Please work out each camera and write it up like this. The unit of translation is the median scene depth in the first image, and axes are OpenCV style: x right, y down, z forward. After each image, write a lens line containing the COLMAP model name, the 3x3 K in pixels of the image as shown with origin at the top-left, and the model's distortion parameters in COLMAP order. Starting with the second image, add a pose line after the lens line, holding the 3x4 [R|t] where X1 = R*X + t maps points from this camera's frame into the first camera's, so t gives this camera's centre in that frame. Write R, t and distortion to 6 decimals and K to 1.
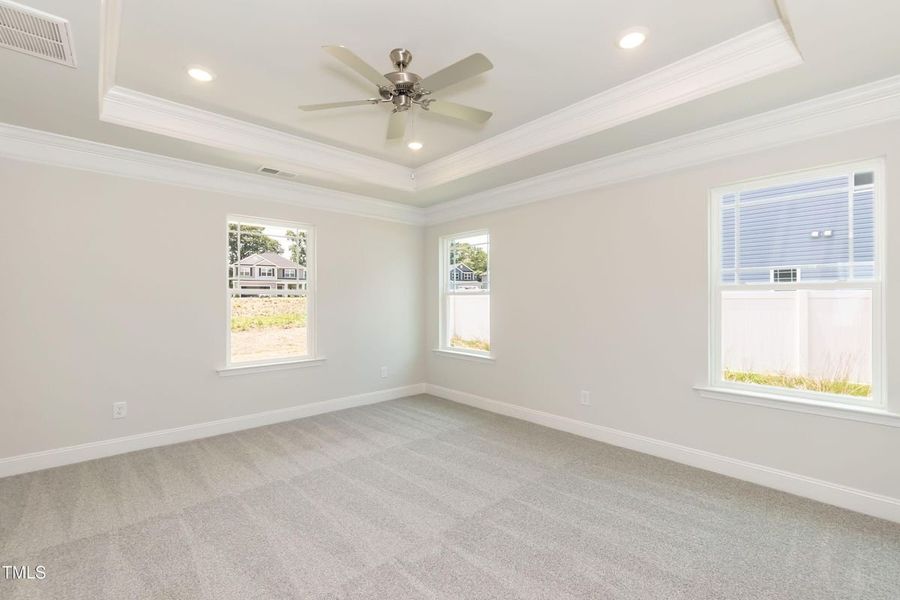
lens RADIAL K [[409.7, 0, 415.4], [0, 409.7, 301.5], [0, 0, 1]] dist [0.002115, 0.000751]
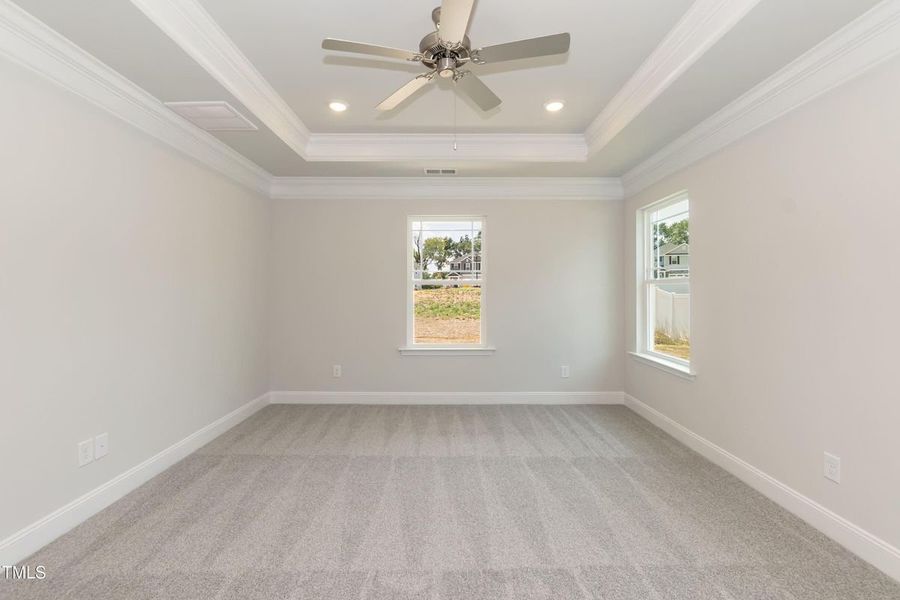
lens RADIAL K [[383.8, 0, 446.3], [0, 383.8, 298.9], [0, 0, 1]] dist [-0.005380, -0.000260]
pose [[0.747465, 0.017361, -0.664074, 0.341451], [-0.000259, 0.999666, 0.025843, -0.008586], [0.664301, -0.019144, 0.747220, 0.252461]]
